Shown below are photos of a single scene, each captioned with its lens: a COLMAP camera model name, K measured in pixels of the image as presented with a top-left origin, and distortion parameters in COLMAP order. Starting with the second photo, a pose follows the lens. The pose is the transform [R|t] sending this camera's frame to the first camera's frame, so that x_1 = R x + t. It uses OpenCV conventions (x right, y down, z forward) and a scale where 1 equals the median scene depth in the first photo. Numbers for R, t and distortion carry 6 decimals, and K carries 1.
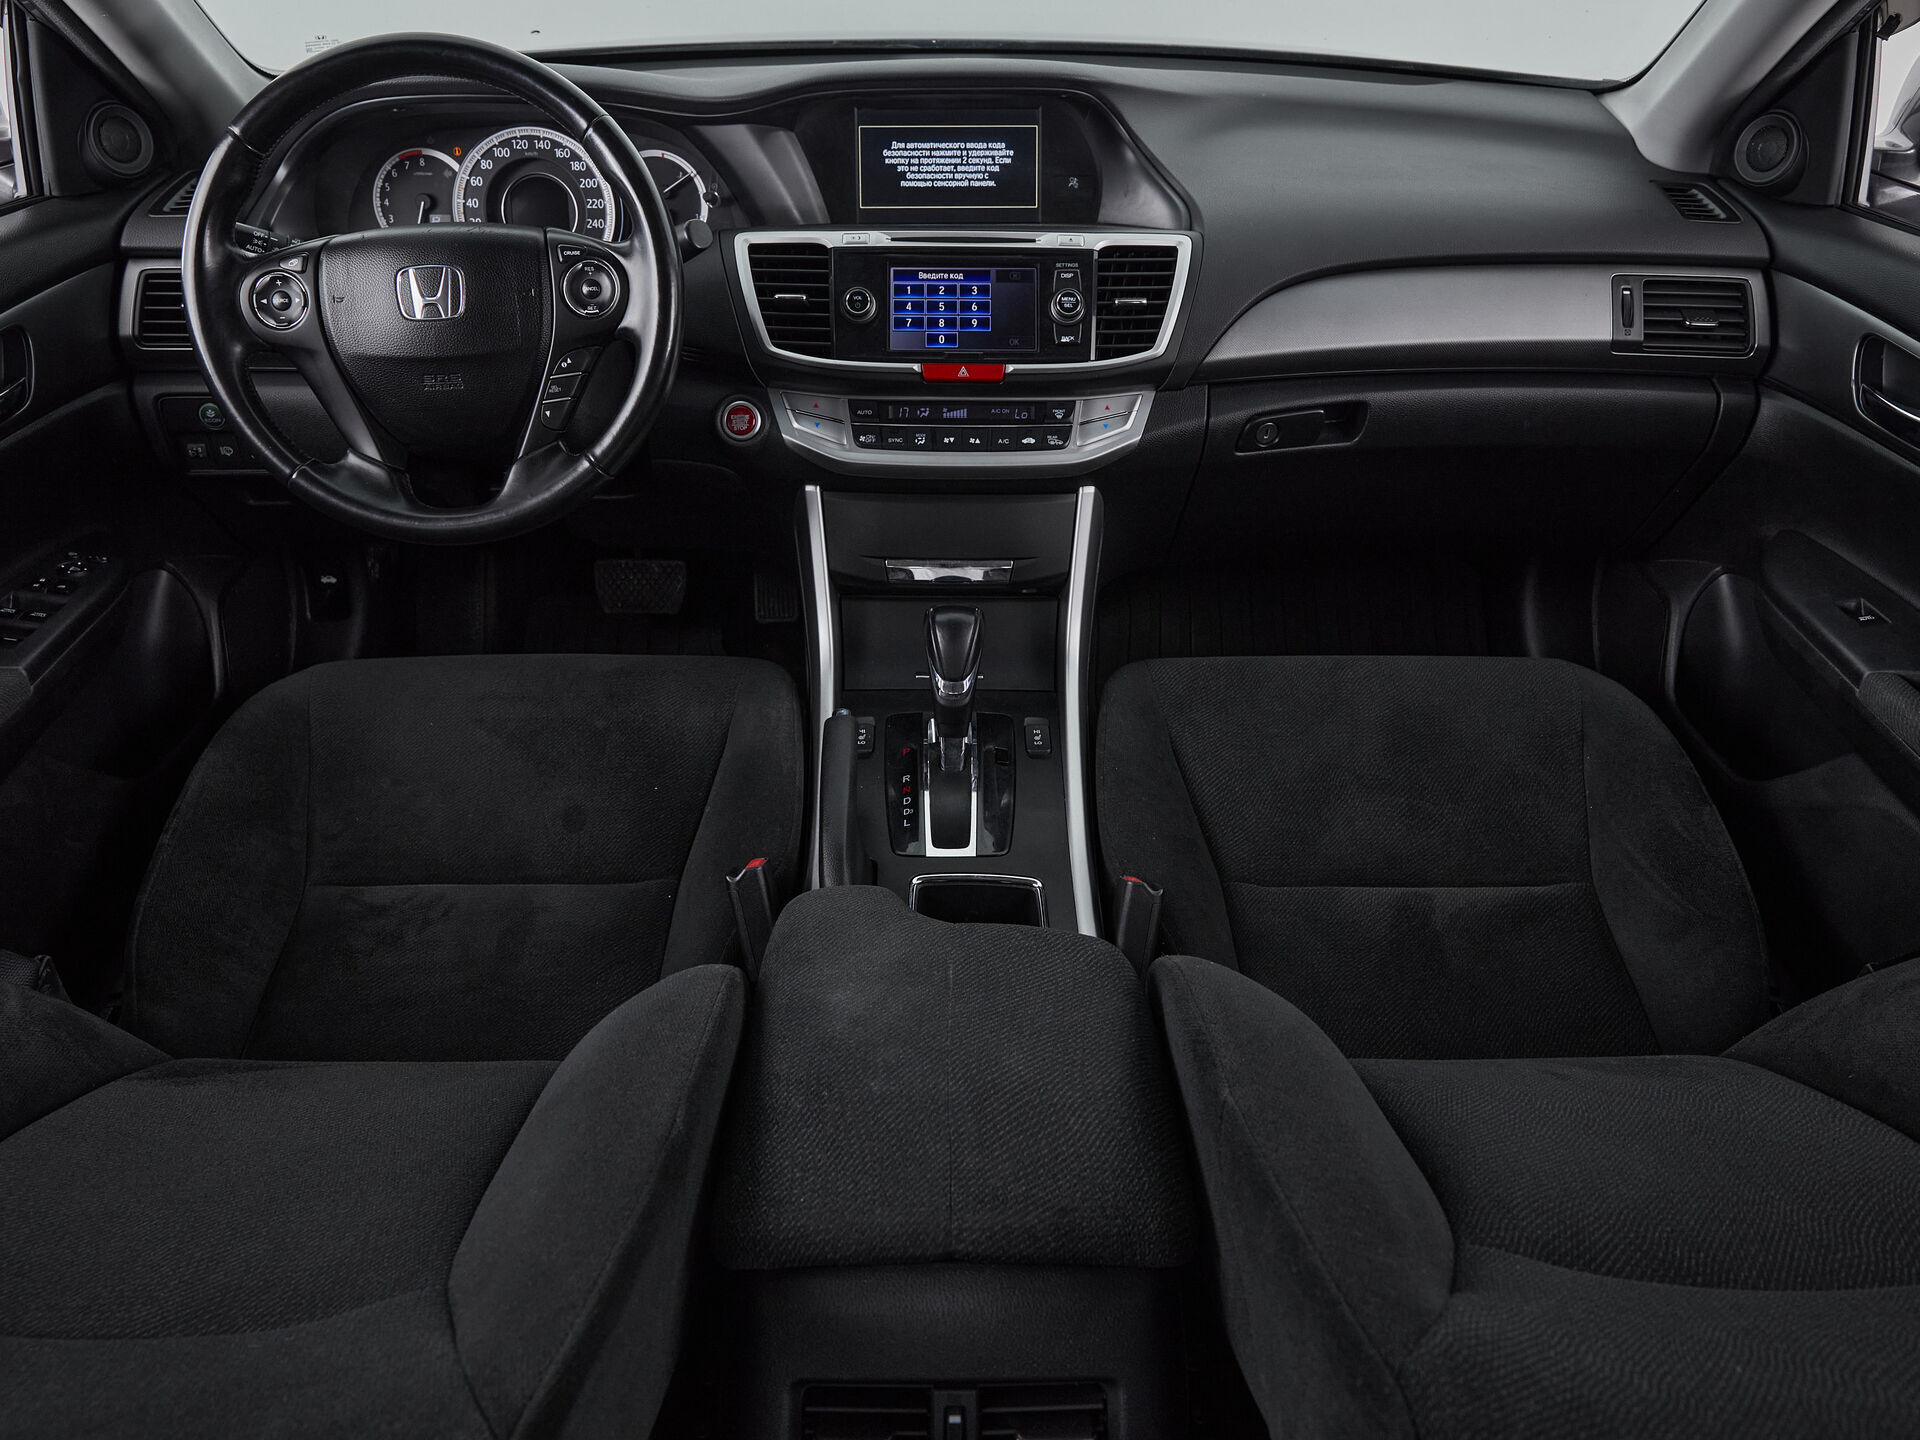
lens RADIAL K [[1482.1, 0, 967.3], [0, 1482.1, 737.7], [0, 0, 1]] dist [-0.010039, 0.003882]
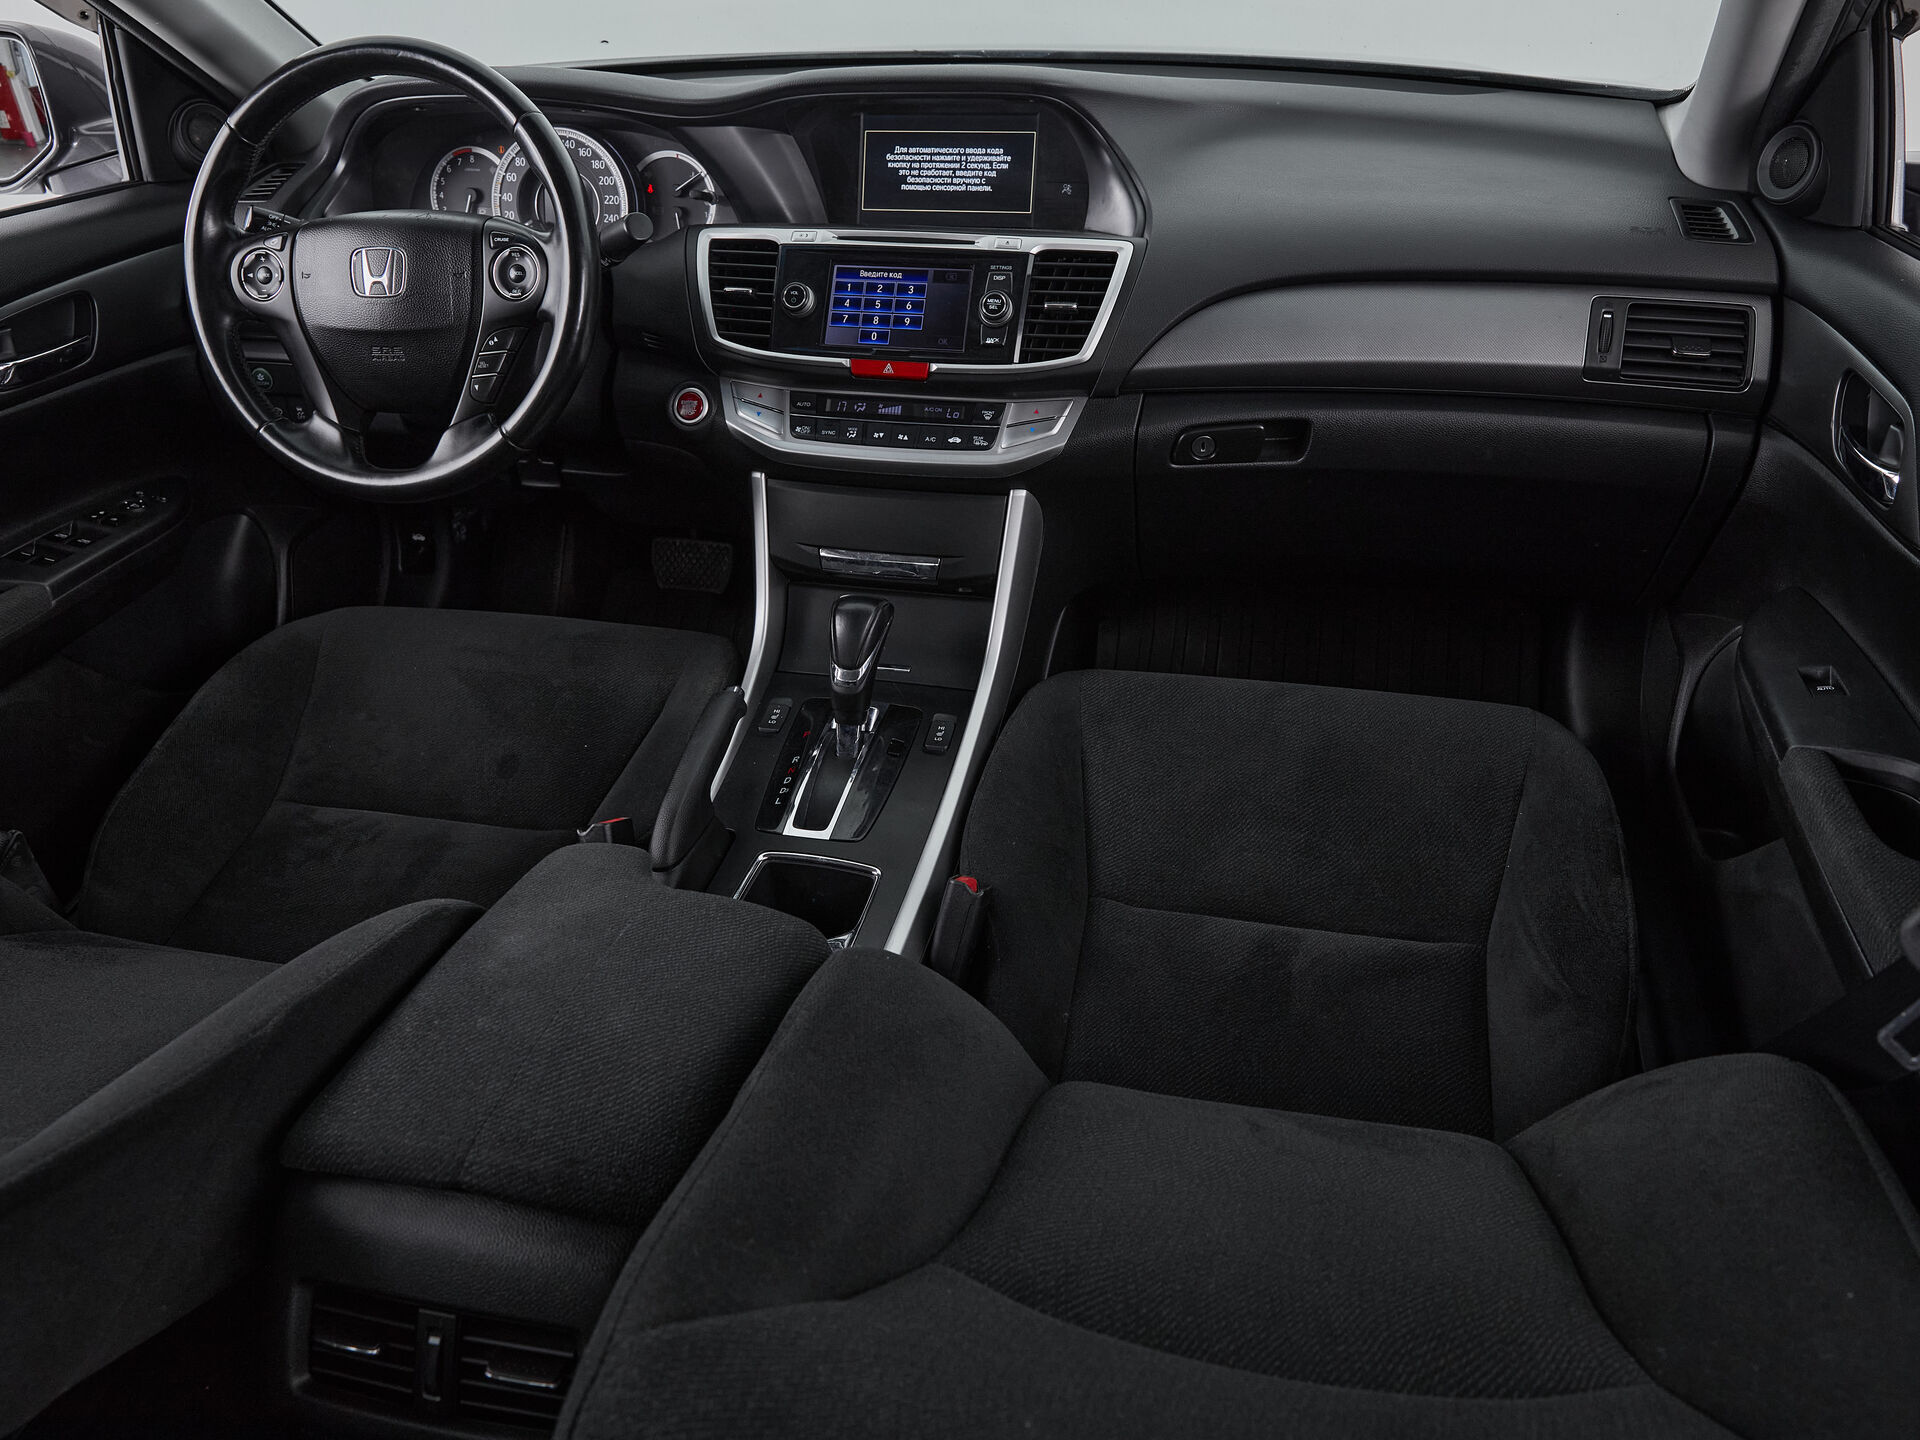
lens RADIAL K [[1482.1, 0, 971.5], [0, 1482.1, 719.8], [0, 0, 1]] dist [-0.010039, 0.003882]
pose [[0.972854, 0.094321, -0.211327, 0.286099], [-0.099096, 0.995004, -0.012096, 0.000085], [0.209131, 0.032709, 0.977340, 0.024076]]
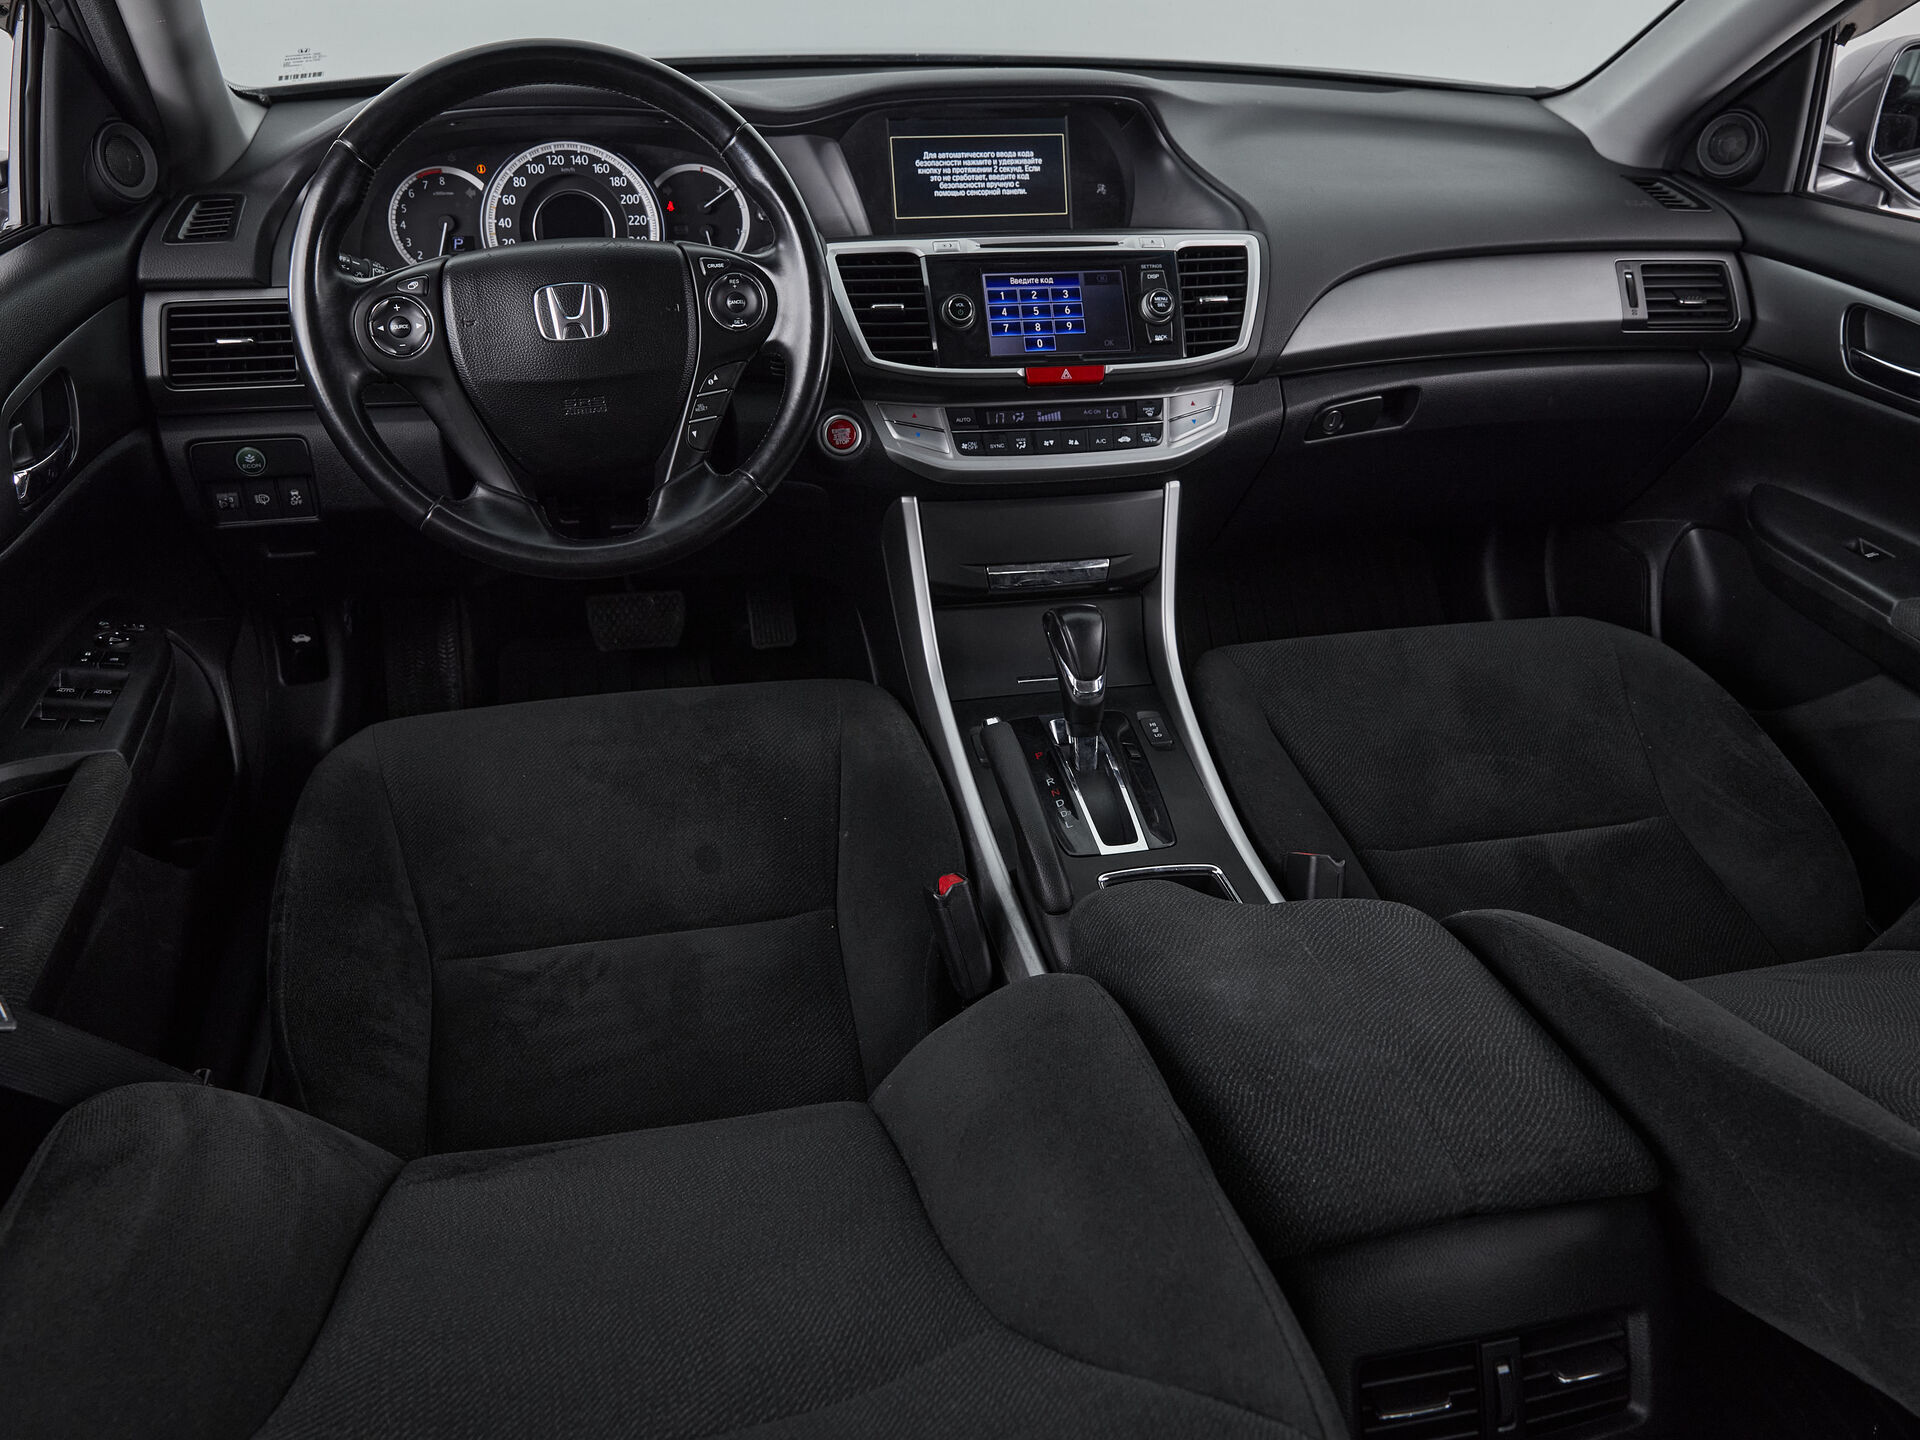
lens RADIAL K [[1482.1, 0, 974.1], [0, 1482.1, 727.3], [0, 0, 1]] dist [-0.010039, 0.003882]
pose [[0.977005, -0.091151, 0.192751, -0.275739], [0.095307, 0.995371, -0.012381, -0.001212], [-0.190730, 0.030467, 0.981170, 0.029570]]
